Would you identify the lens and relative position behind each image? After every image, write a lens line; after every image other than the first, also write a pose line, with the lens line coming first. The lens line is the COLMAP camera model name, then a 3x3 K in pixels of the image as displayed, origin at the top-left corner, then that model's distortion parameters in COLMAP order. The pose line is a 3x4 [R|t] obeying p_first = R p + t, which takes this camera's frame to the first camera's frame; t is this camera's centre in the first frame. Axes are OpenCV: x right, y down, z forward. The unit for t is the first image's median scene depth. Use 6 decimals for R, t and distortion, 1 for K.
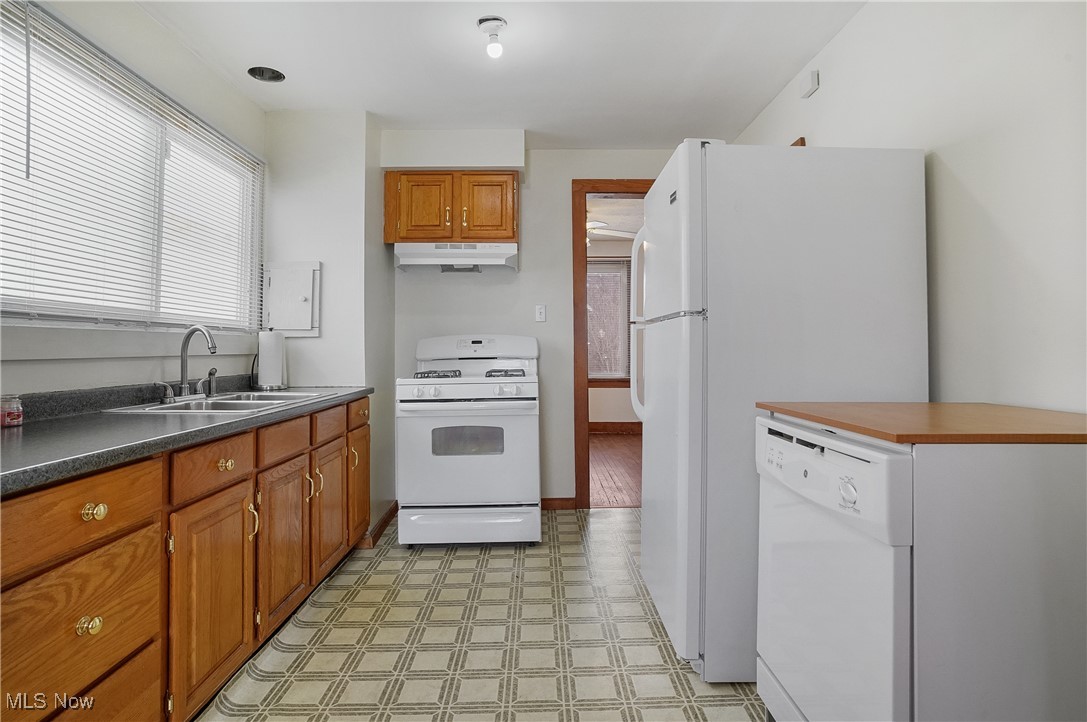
lens RADIAL K [[569.5, 0, 539.2], [0, 569.5, 325.7], [0, 0, 1]] dist [-0.064567, 0.029650]
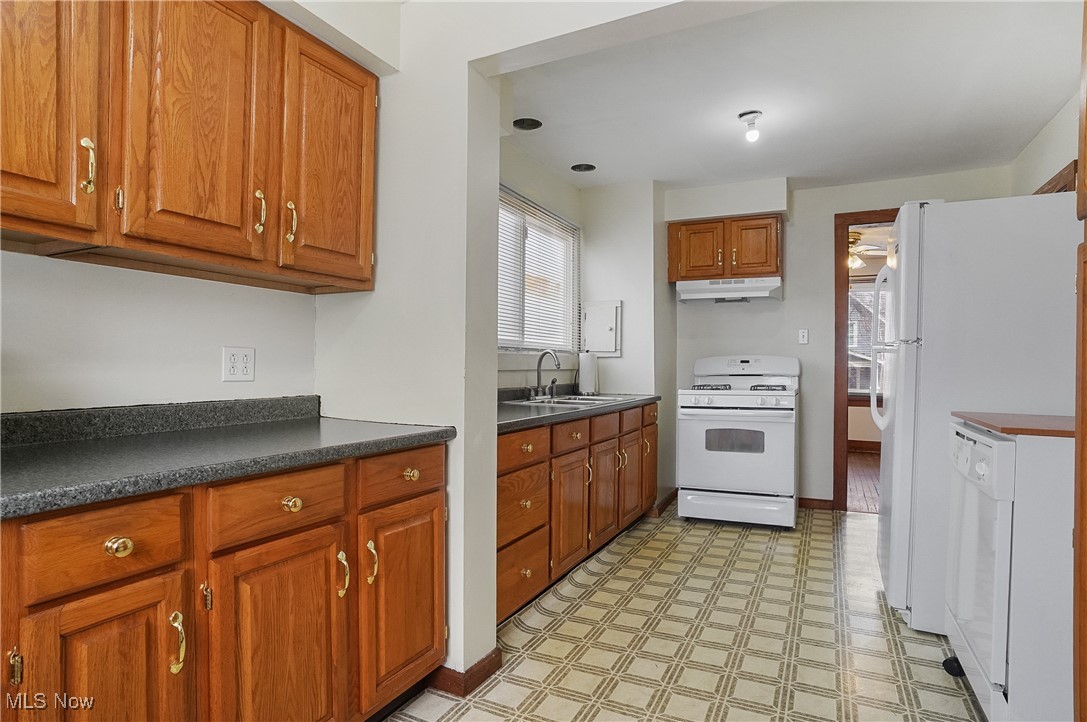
lens RADIAL K [[569.5, 0, 562.0], [0, 569.5, 369.2], [0, 0, 1]] dist [-0.064567, 0.029650]
pose [[0.903019, 0.013983, -0.429374, 0.071695], [0.006286, 0.998933, 0.045752, -0.014996], [0.429555, -0.044014, 0.901967, -0.310791]]
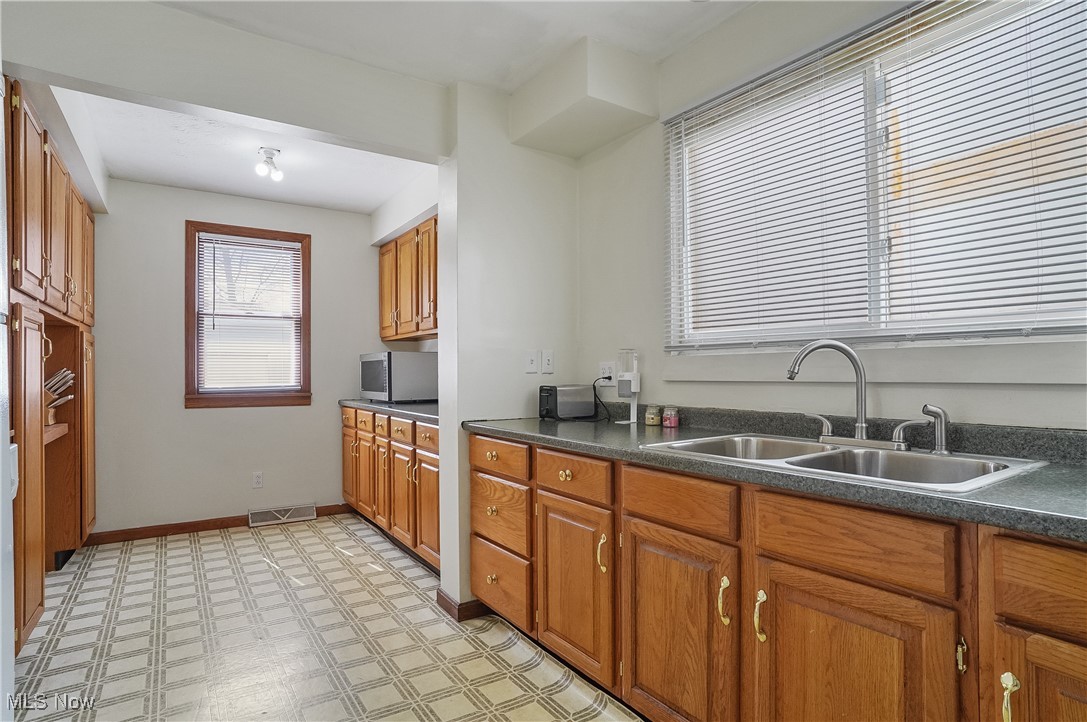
lens RADIAL K [[569.5, 0, 539.4], [0, 569.5, 368.0], [0, 0, 1]] dist [-0.064567, 0.029650]
pose [[-0.832788, 0.004857, -0.553571, 0.075527], [0.031836, 0.998727, -0.039130, 0.041965], [0.552676, -0.050210, -0.831882, 1.127168]]
